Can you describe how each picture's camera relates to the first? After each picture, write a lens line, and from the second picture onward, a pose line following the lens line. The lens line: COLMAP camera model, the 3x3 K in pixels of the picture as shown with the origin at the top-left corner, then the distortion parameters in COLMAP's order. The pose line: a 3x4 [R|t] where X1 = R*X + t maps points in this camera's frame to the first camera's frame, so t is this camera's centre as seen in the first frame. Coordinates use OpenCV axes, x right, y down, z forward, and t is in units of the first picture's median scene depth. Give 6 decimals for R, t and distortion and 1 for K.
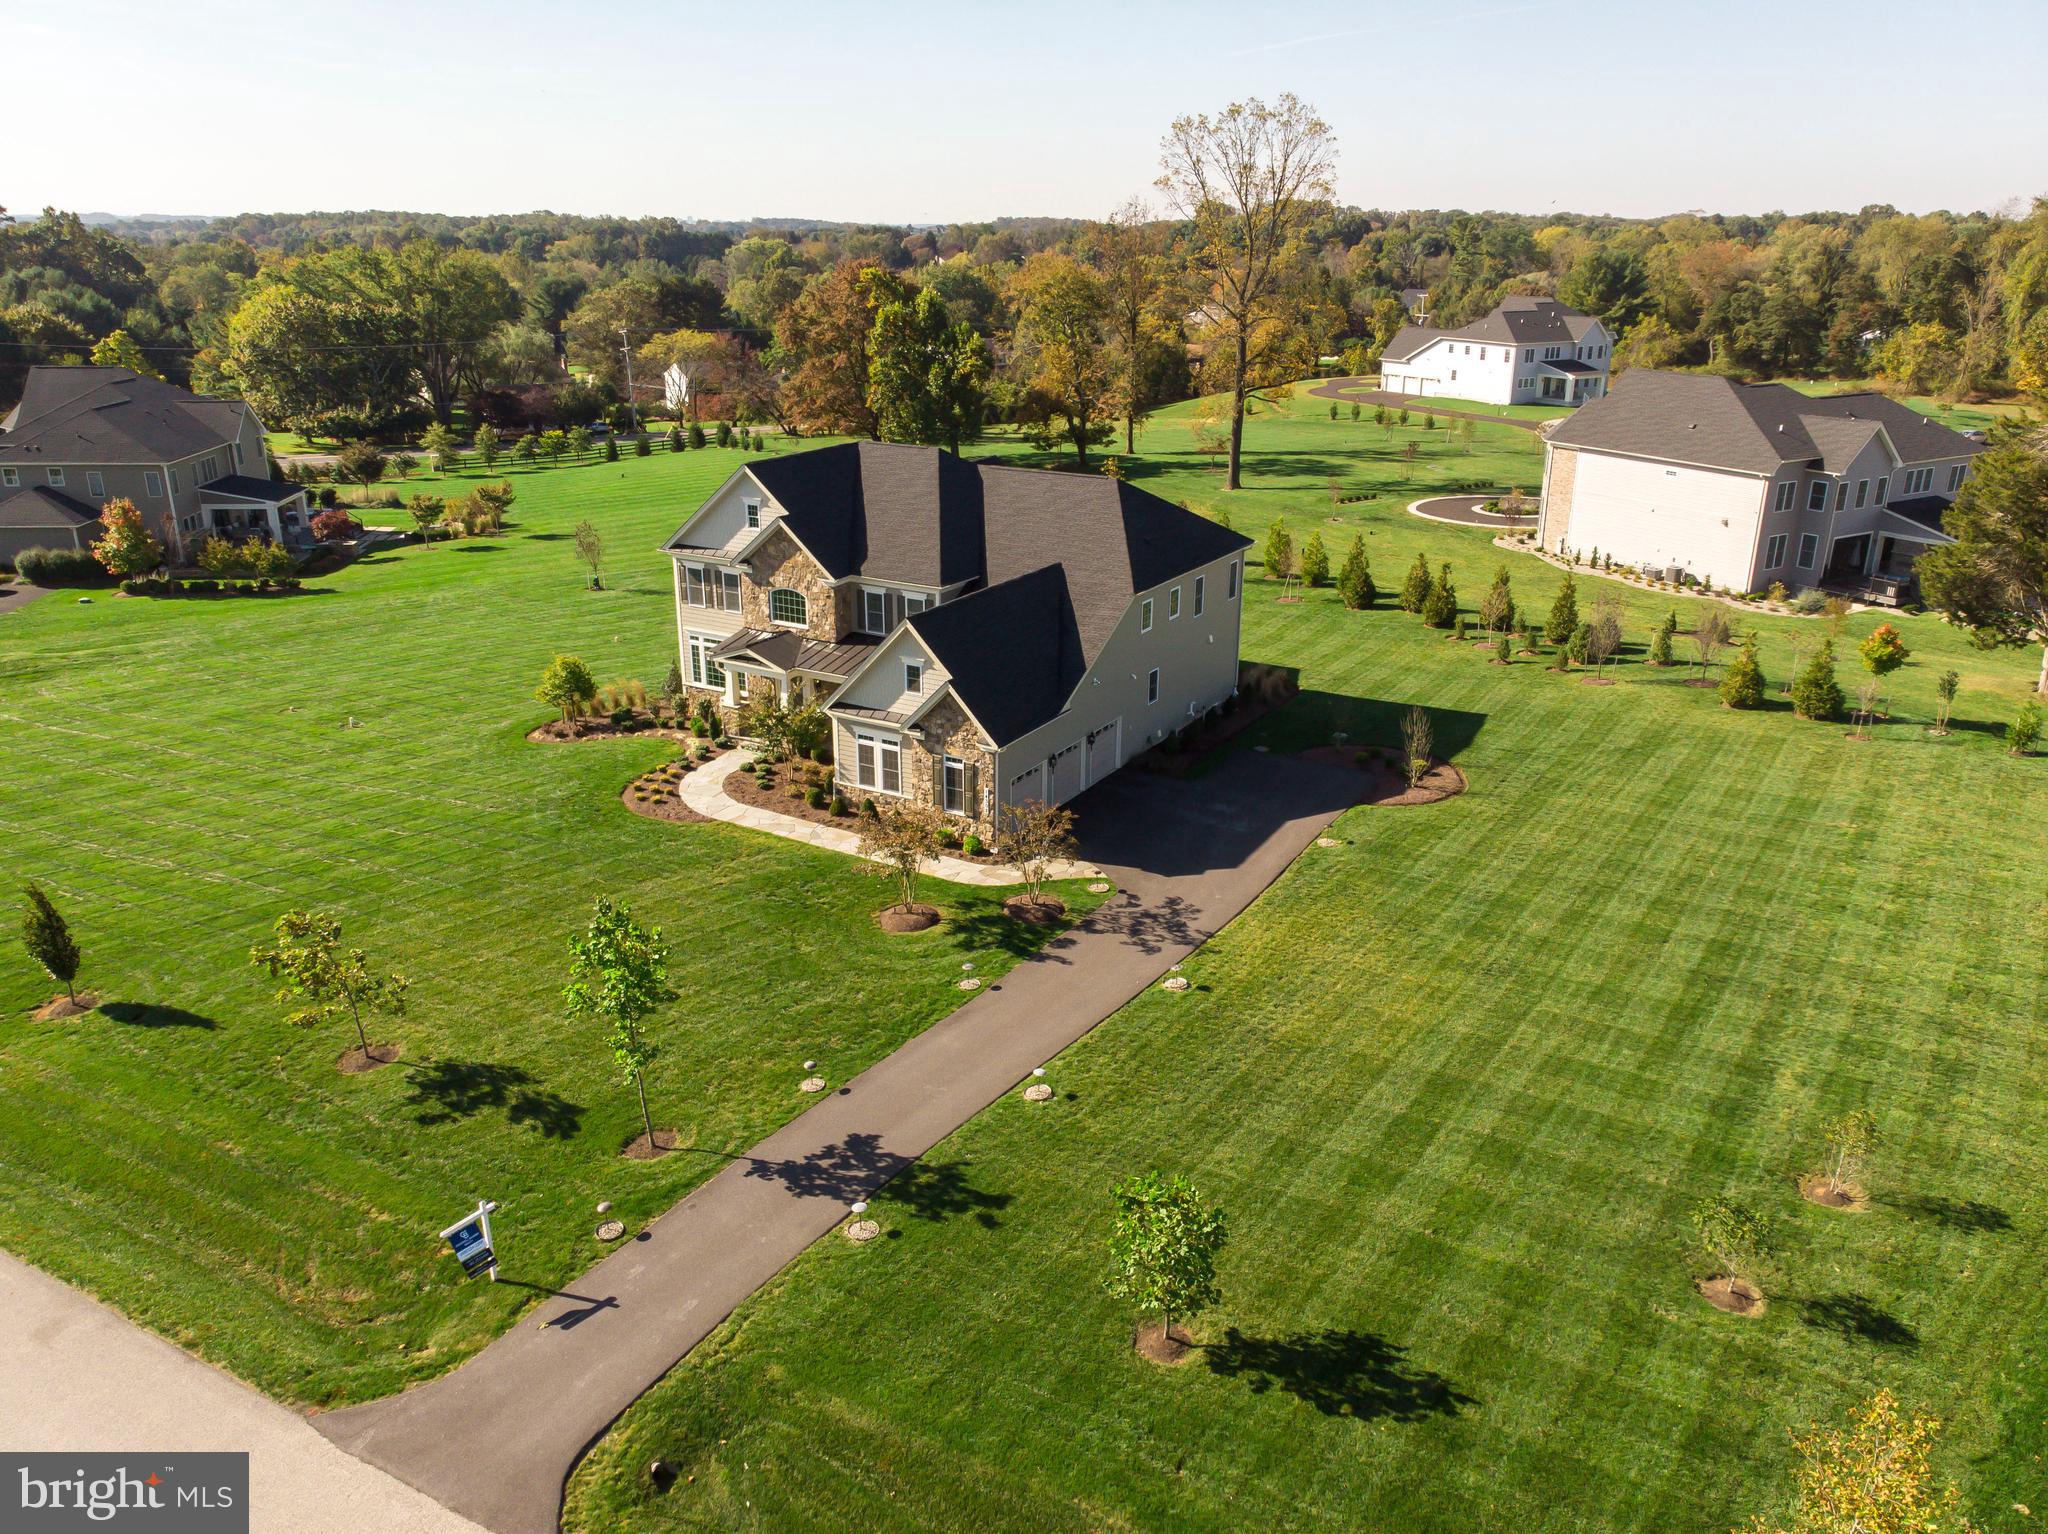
lens RADIAL K [[1530.7, 0, 1007.0], [0, 1530.7, 768.2], [0, 0, 1]] dist [-0.017068, 0.035991]
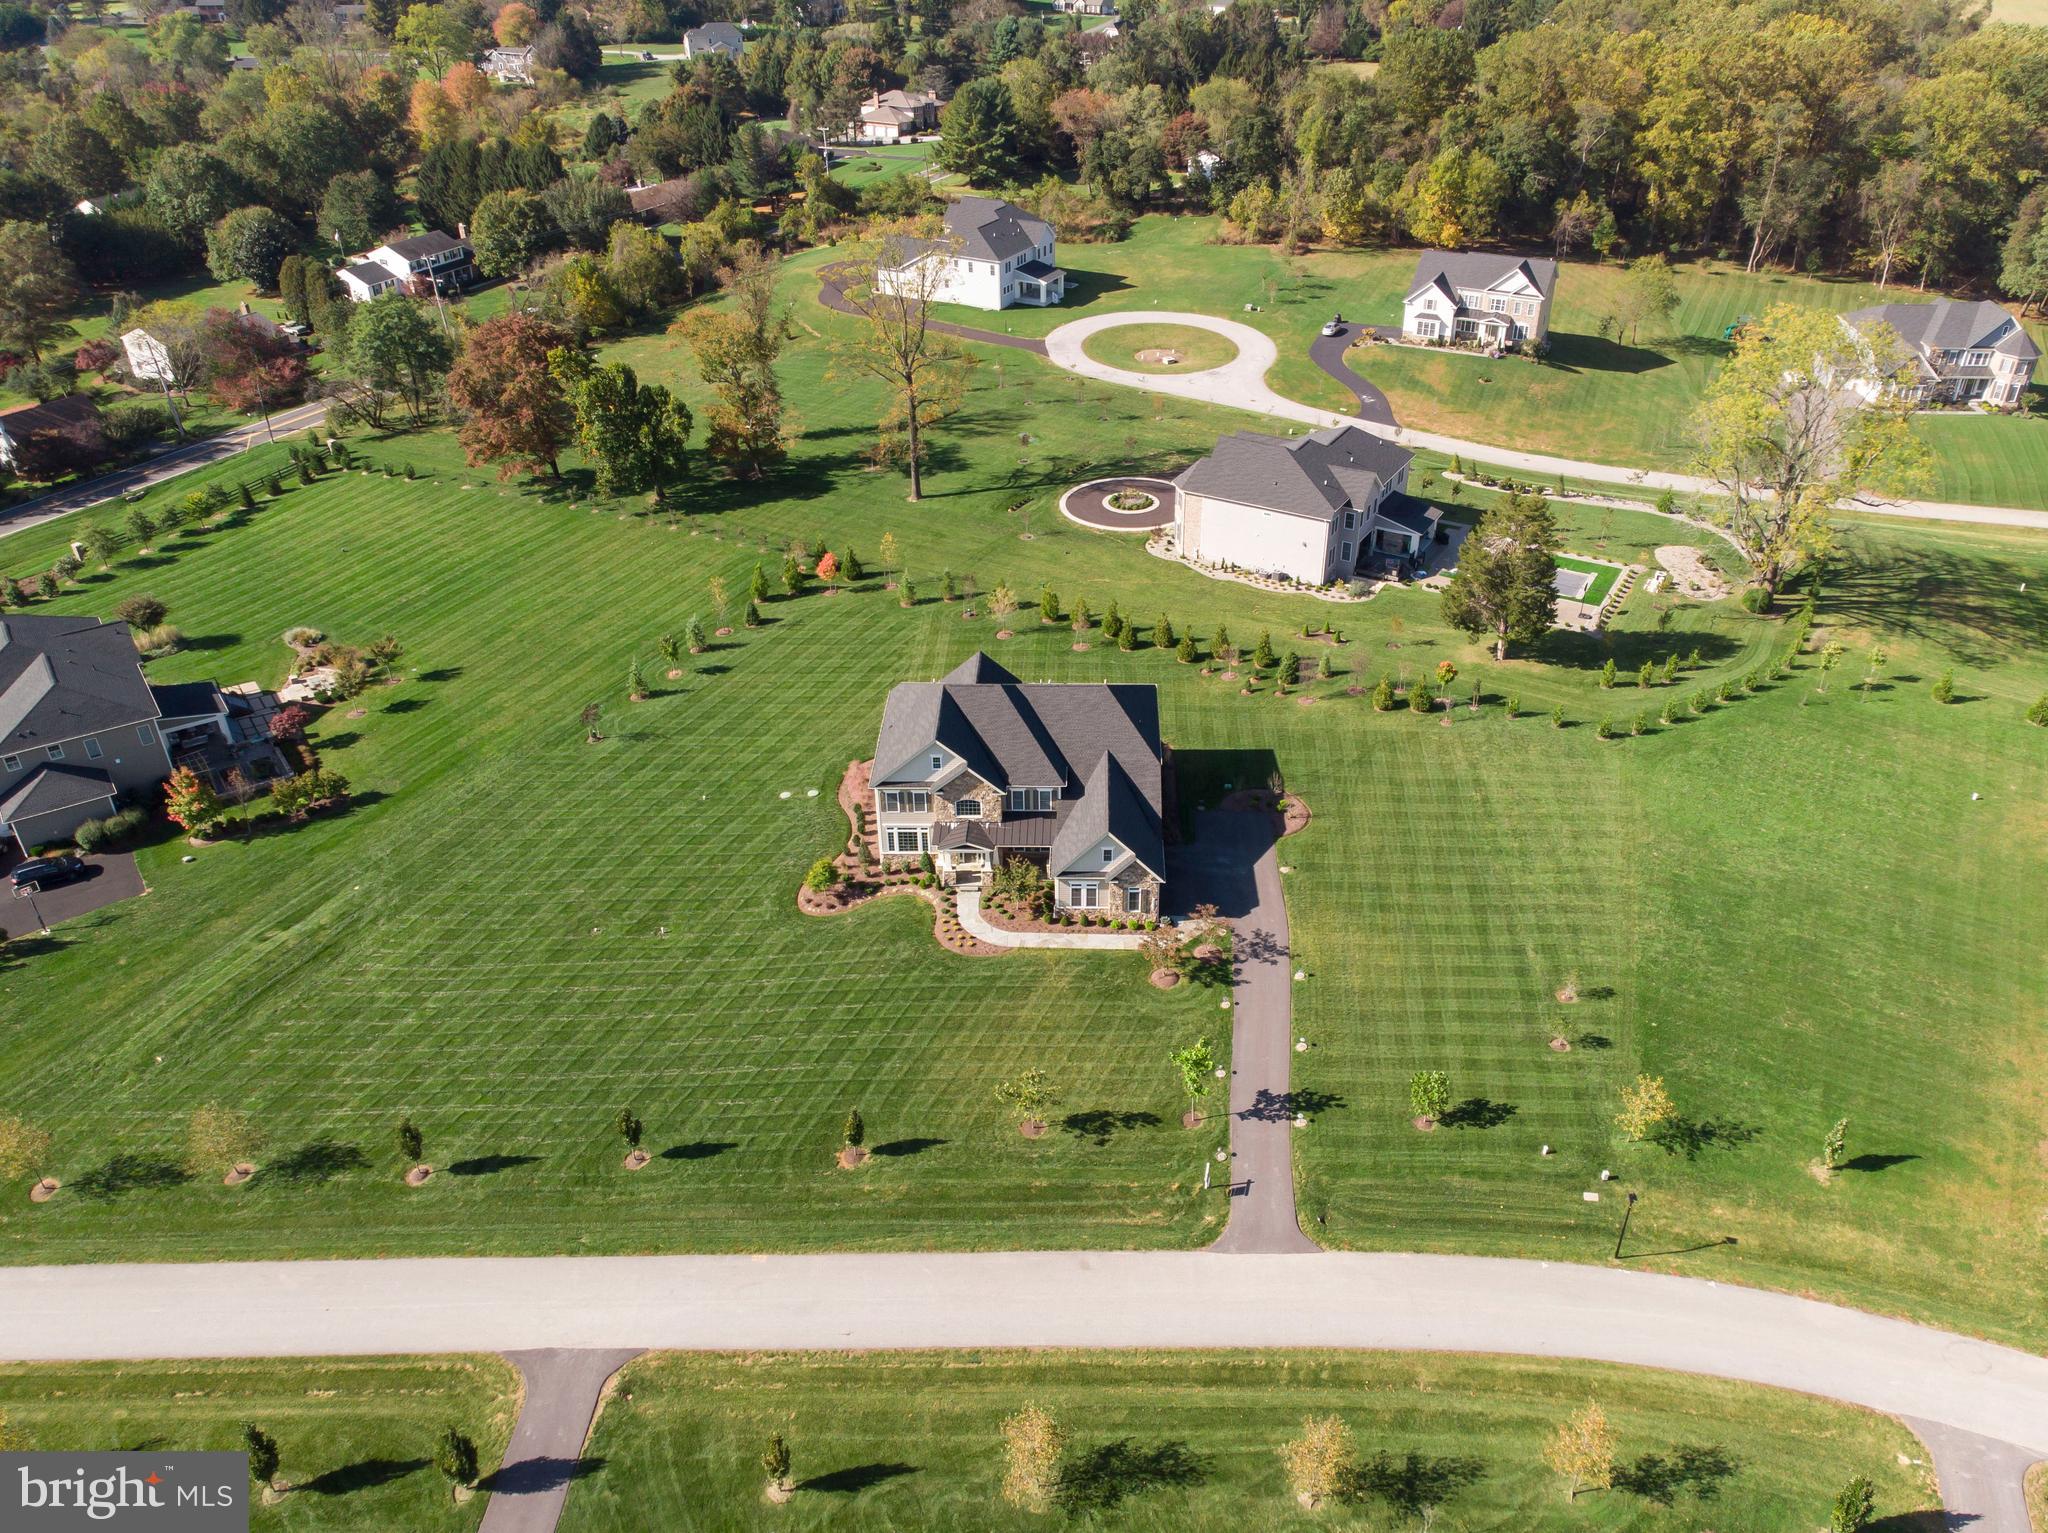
lens RADIAL K [[1608.6, 0, 1030.5], [0, 1608.6, 804.1], [0, 0, 1]] dist [-0.011918, 0.035009]
pose [[0.877350, -0.274783, 0.393384, -0.821992], [0.178715, 0.947942, 0.263567, -0.595844], [-0.445329, -0.160937, 0.880785, -0.671596]]
